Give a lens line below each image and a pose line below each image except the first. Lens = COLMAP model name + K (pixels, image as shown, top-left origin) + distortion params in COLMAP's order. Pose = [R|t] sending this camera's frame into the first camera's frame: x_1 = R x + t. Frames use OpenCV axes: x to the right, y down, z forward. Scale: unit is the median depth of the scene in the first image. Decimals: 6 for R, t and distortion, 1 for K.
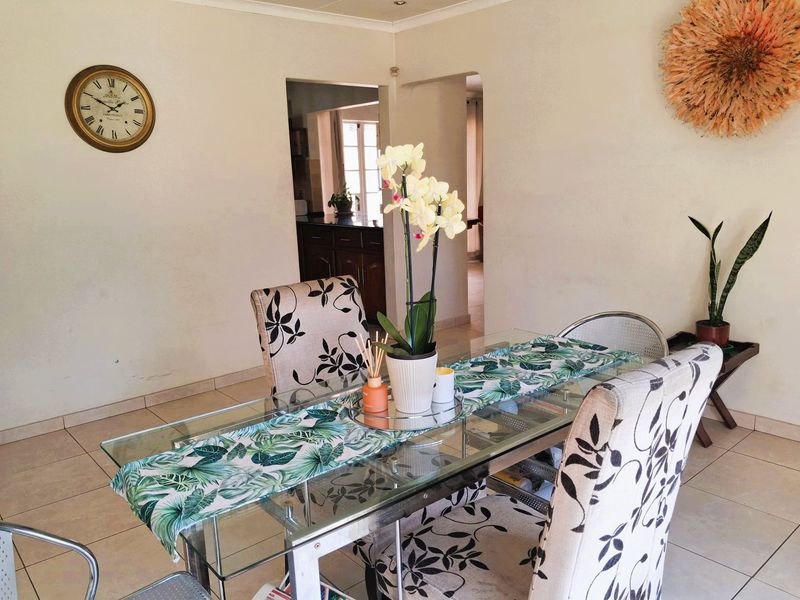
lens RADIAL K [[635.2, 0, 404.5], [0, 635.2, 299.6], [0, 0, 1]] dist [0.080970, -0.146292]
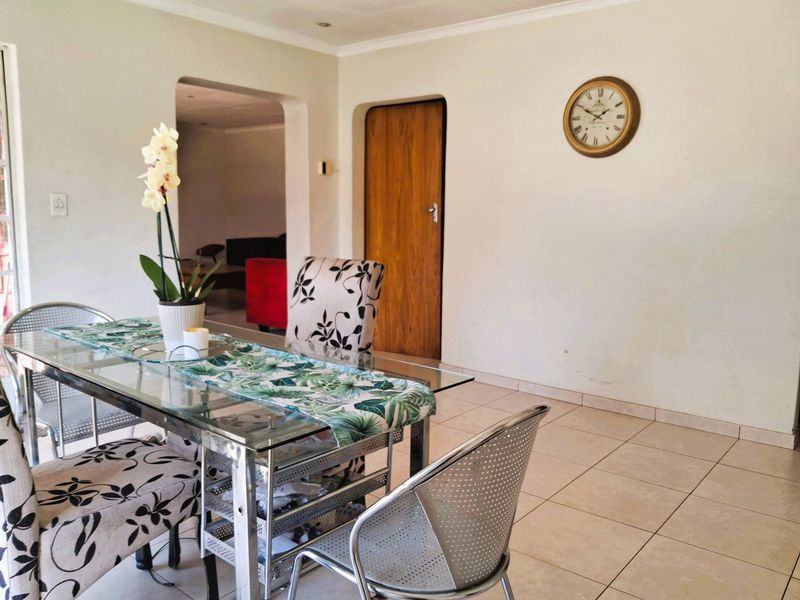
lens RADIAL K [[635.2, 0, 404.5], [0, 635.2, 299.6], [0, 0, 1]] dist [0.080970, -0.146292]
pose [[0.167791, 0.174424, -0.970269, 0.582147], [-0.218090, 0.966404, 0.136015, -0.081734], [0.961396, 0.188784, 0.200194, 0.549357]]
